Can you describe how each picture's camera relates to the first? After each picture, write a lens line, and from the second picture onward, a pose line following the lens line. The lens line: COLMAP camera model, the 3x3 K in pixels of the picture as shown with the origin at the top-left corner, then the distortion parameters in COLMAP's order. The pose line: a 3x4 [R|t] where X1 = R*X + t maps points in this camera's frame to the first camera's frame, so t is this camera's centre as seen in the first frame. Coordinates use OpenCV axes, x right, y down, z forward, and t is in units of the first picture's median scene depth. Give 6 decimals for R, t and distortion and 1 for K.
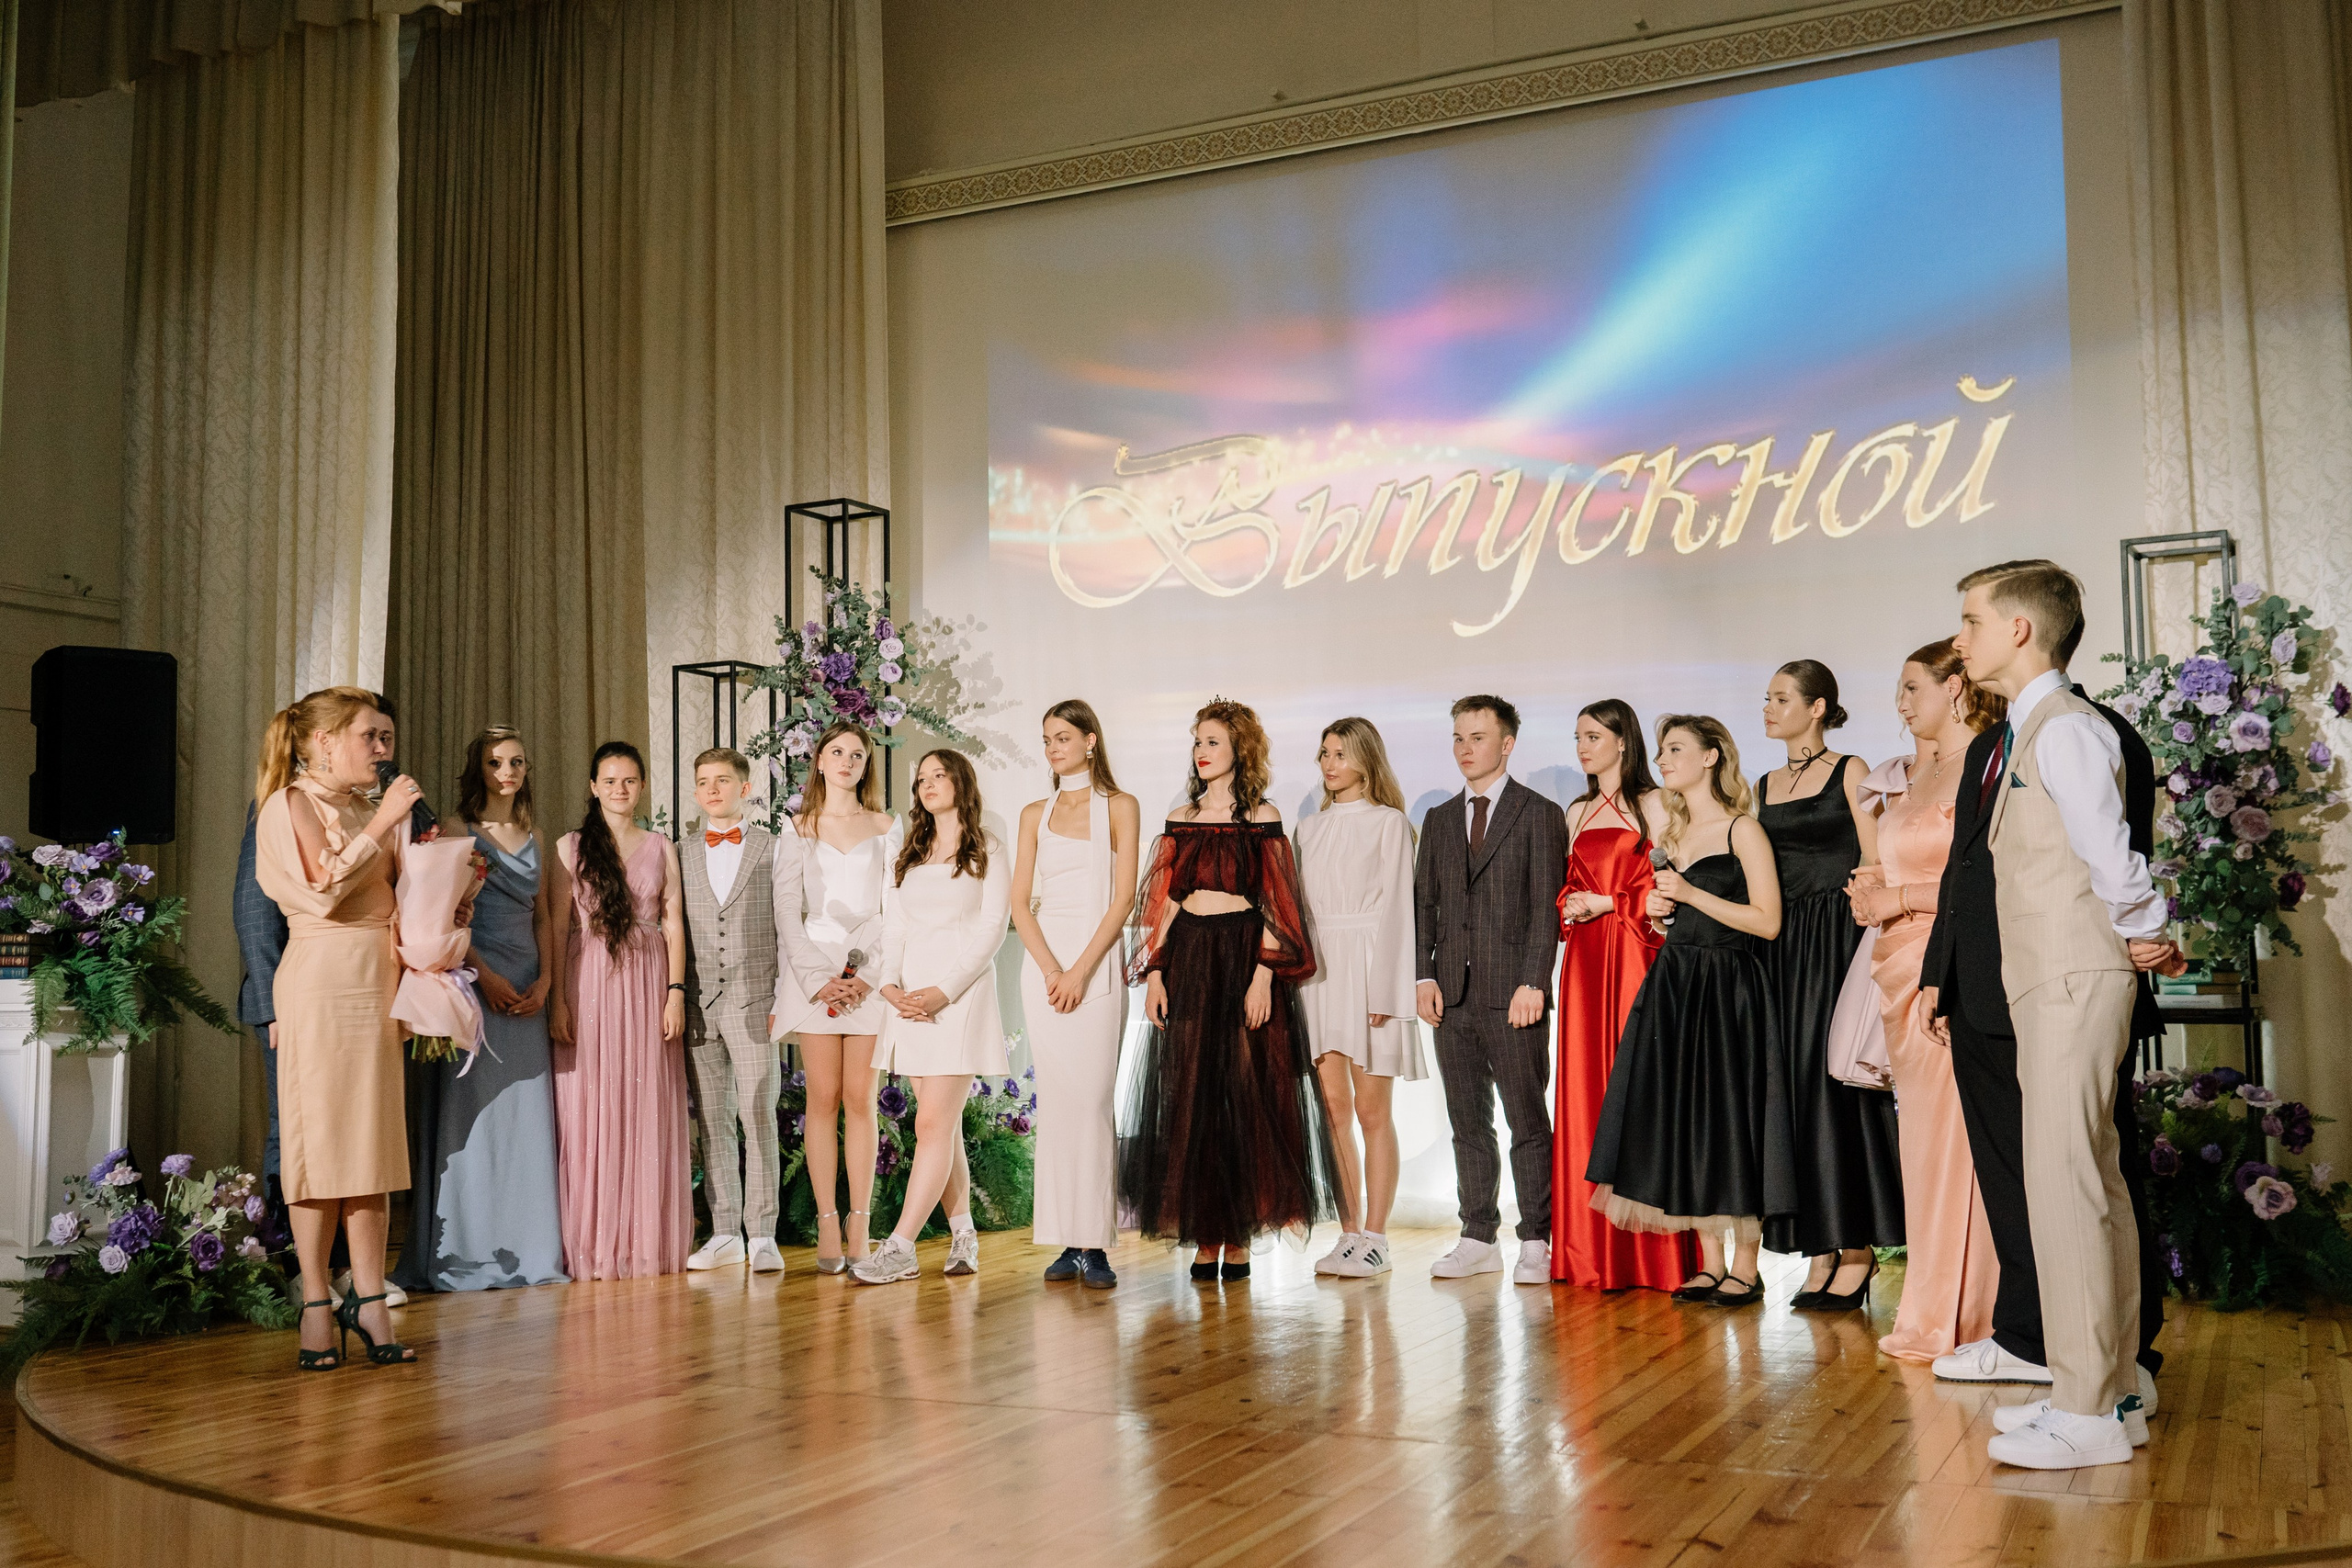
lens RADIAL K [[2281.6, 0, 1170.0], [0, 2281.6, 784.9], [0, 0, 1]] dist [-0.002266, 0.006934]
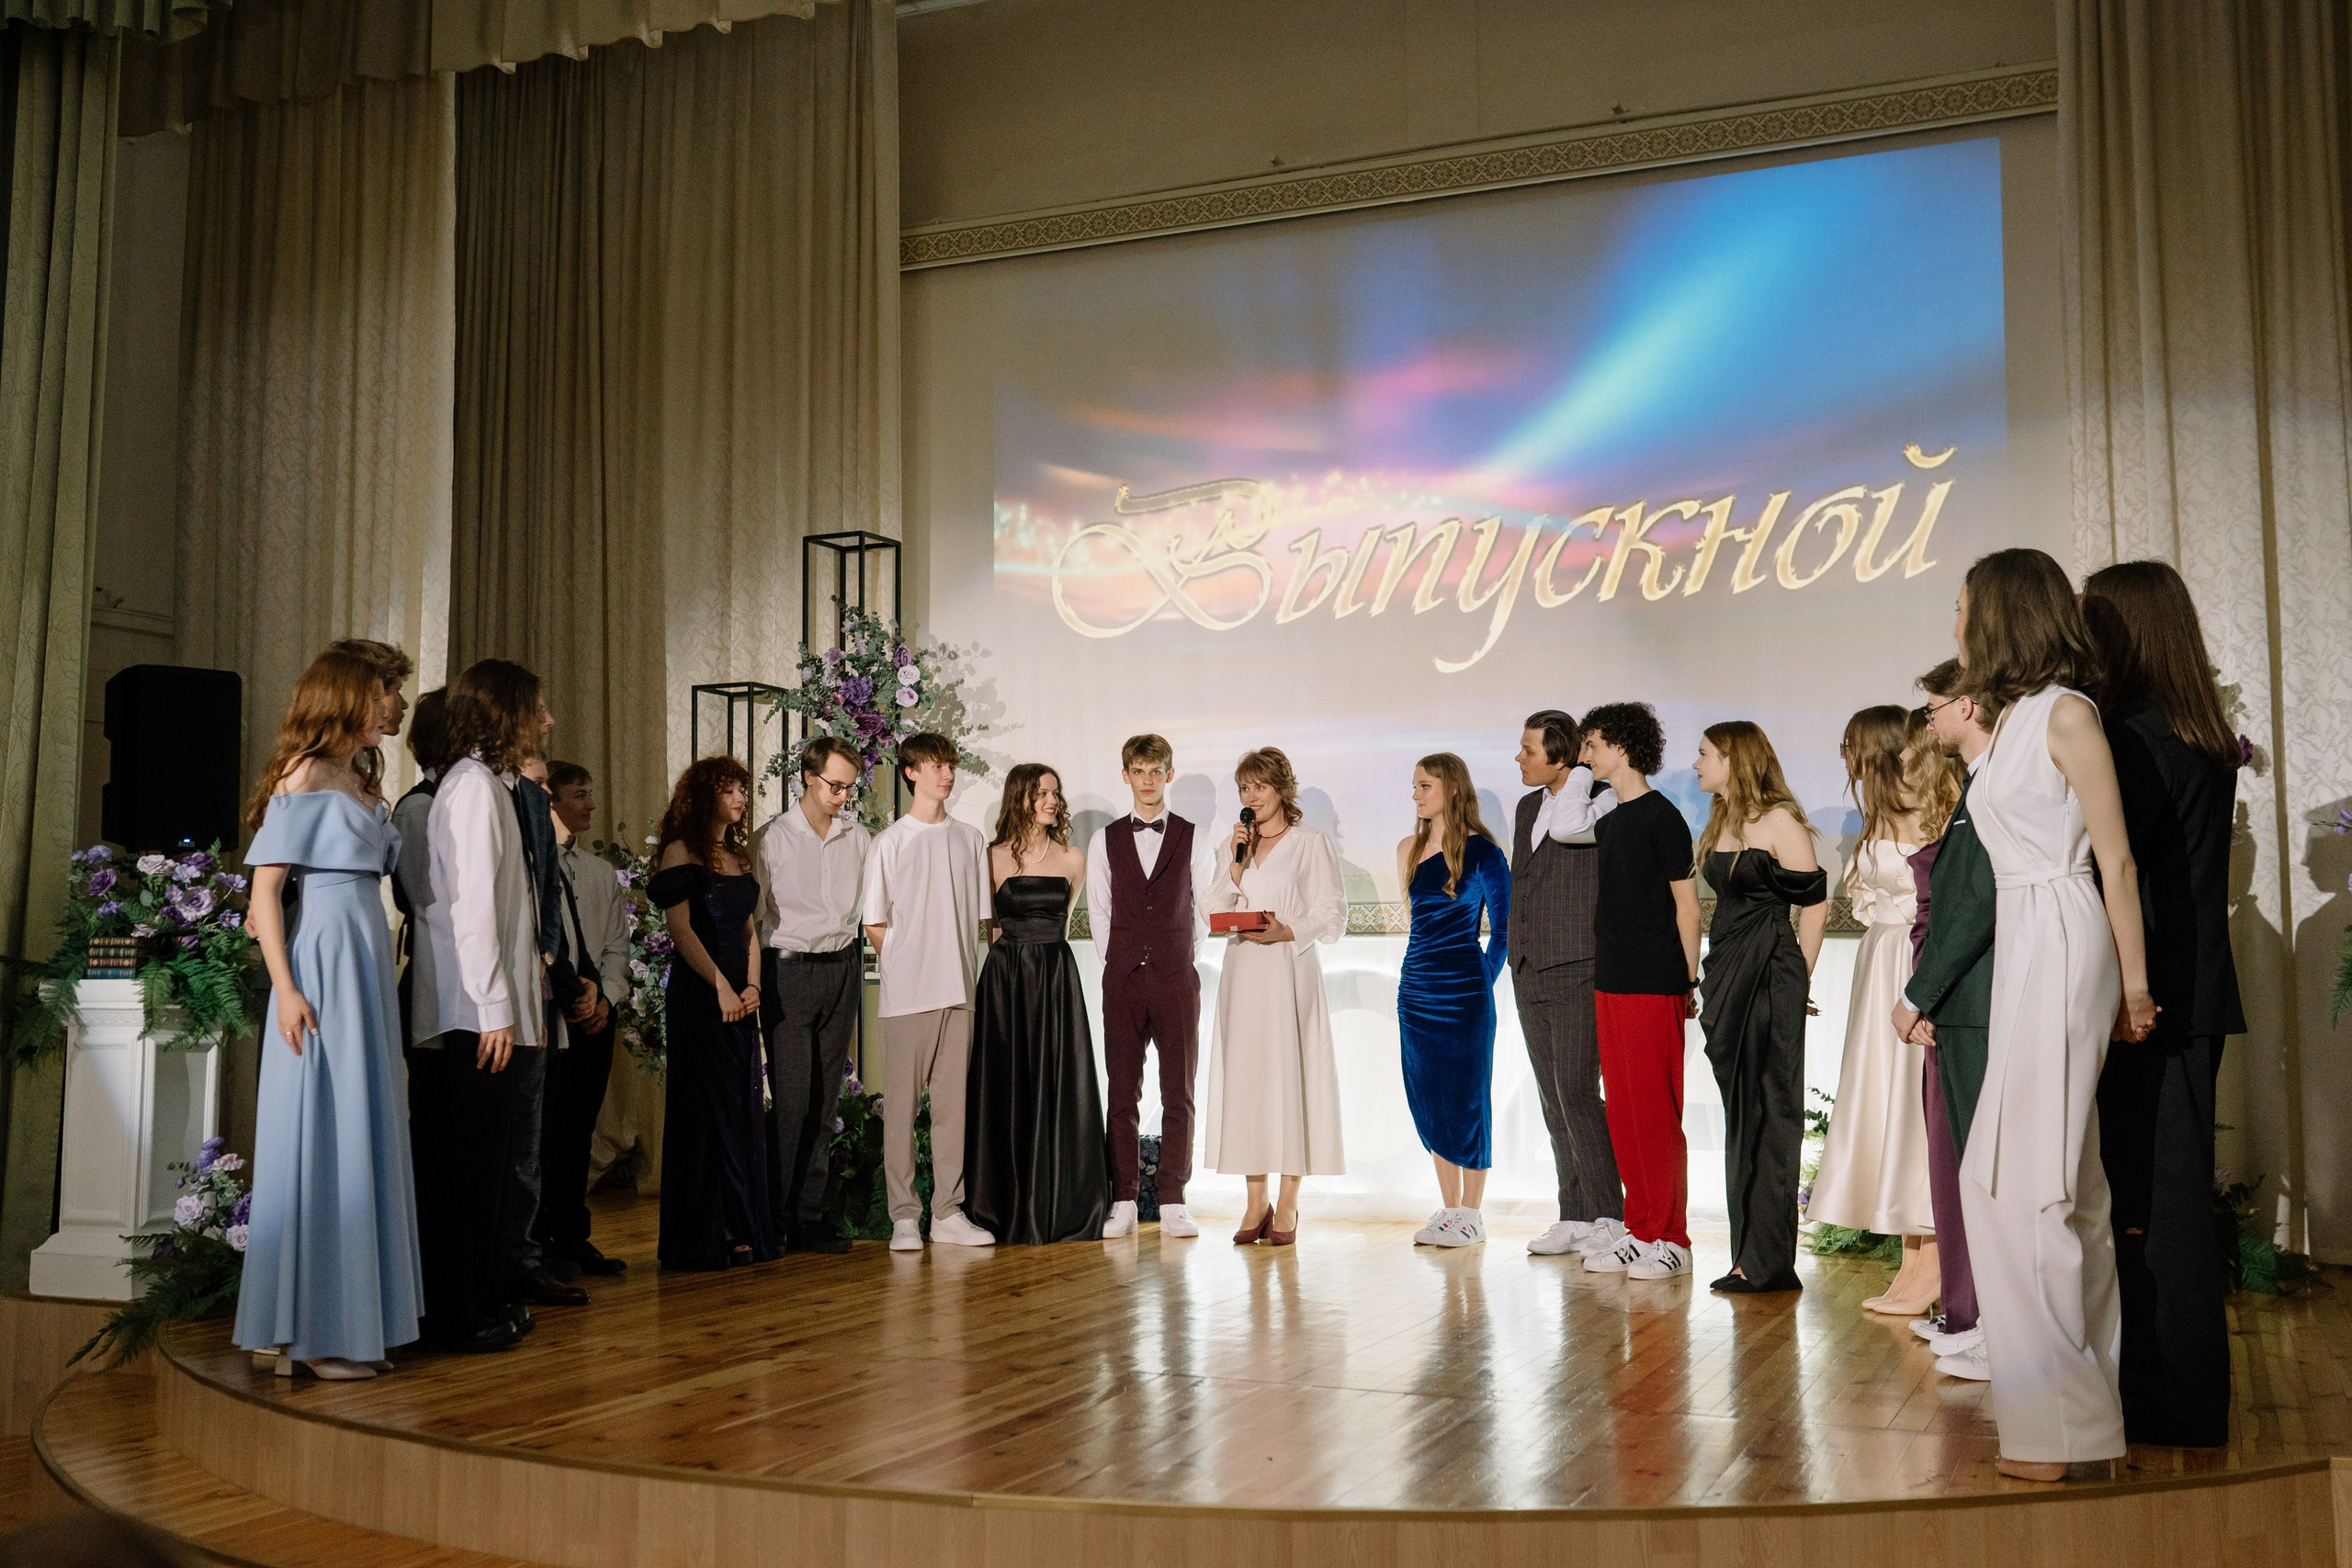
lens RADIAL K [[2331.1, 0, 1163.3], [0, 2331.1, 781.5], [0, 0, 1]] dist [-0.001091, -0.001307]
pose [[0.999228, 0.013703, 0.036823, -0.043643], [-0.013664, 0.999906, -0.001312, -0.010536], [-0.036838, 0.000808, 0.999321, -0.092374]]
